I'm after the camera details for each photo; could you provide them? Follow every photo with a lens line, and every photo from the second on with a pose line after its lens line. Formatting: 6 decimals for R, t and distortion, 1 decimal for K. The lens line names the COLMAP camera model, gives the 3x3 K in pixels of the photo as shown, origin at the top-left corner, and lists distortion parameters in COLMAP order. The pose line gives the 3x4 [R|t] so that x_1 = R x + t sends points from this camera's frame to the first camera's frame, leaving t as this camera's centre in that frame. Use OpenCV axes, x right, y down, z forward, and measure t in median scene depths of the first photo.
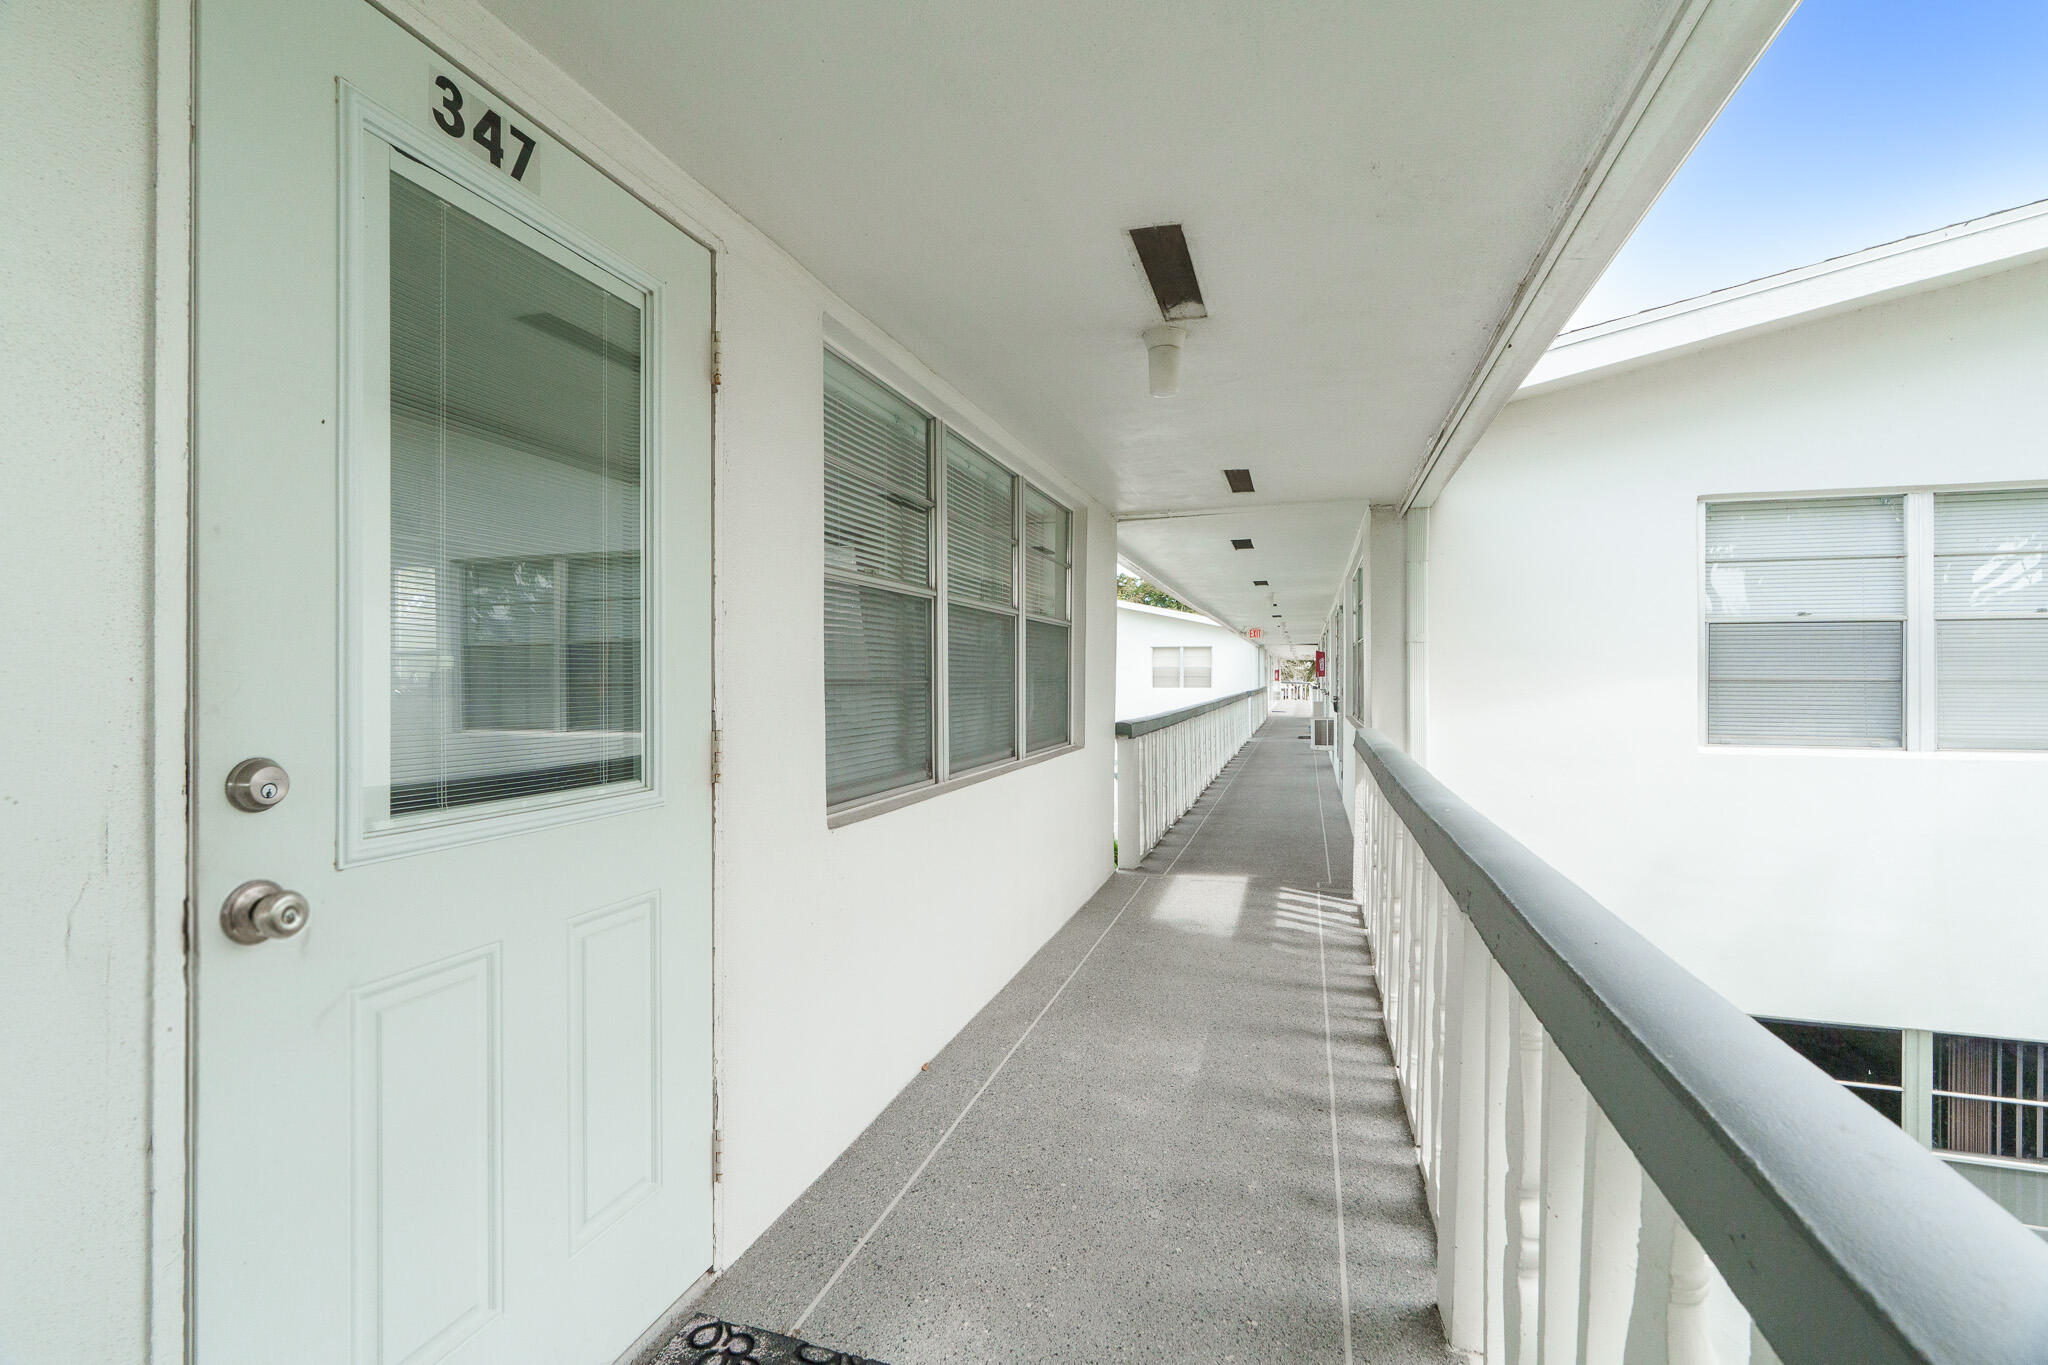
lens RADIAL K [[923.9, 0, 1024.8], [0, 923.9, 680.2], [0, 0, 1]] dist [-0.013663, 0.005375]
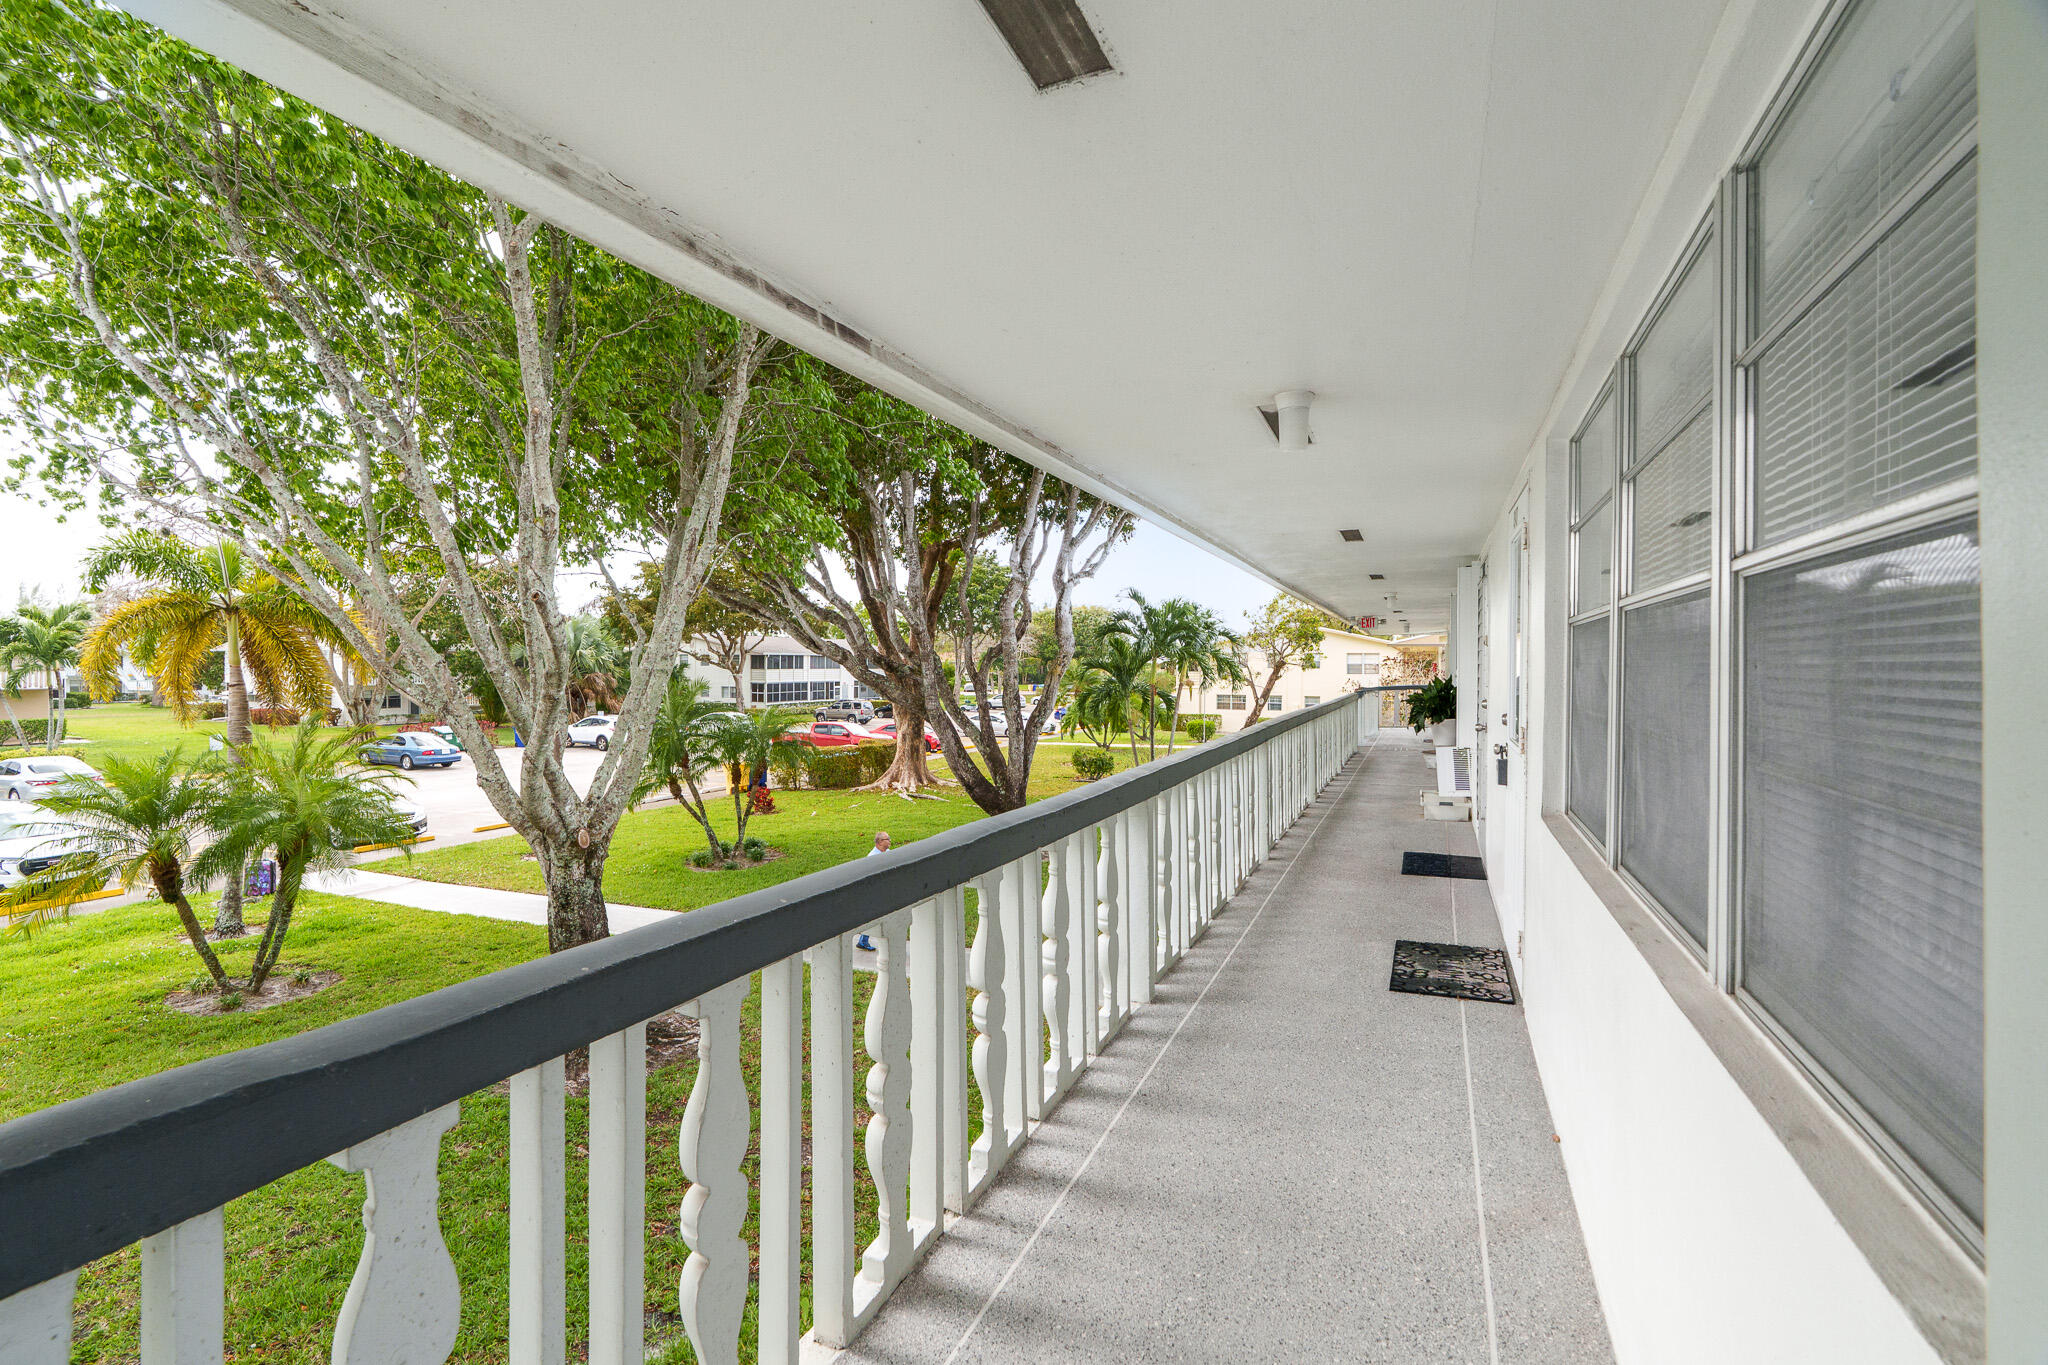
lens RADIAL K [[923.9, 0, 1024.8], [0, 923.9, 680.2], [0, 0, 1]] dist [-0.013663, 0.005375]
pose [[-0.993083, -0.002999, 0.117376, 0.300251], [-0.001246, 0.999887, 0.015008, -0.046554], [-0.117408, 0.014758, -0.992974, 1.892224]]
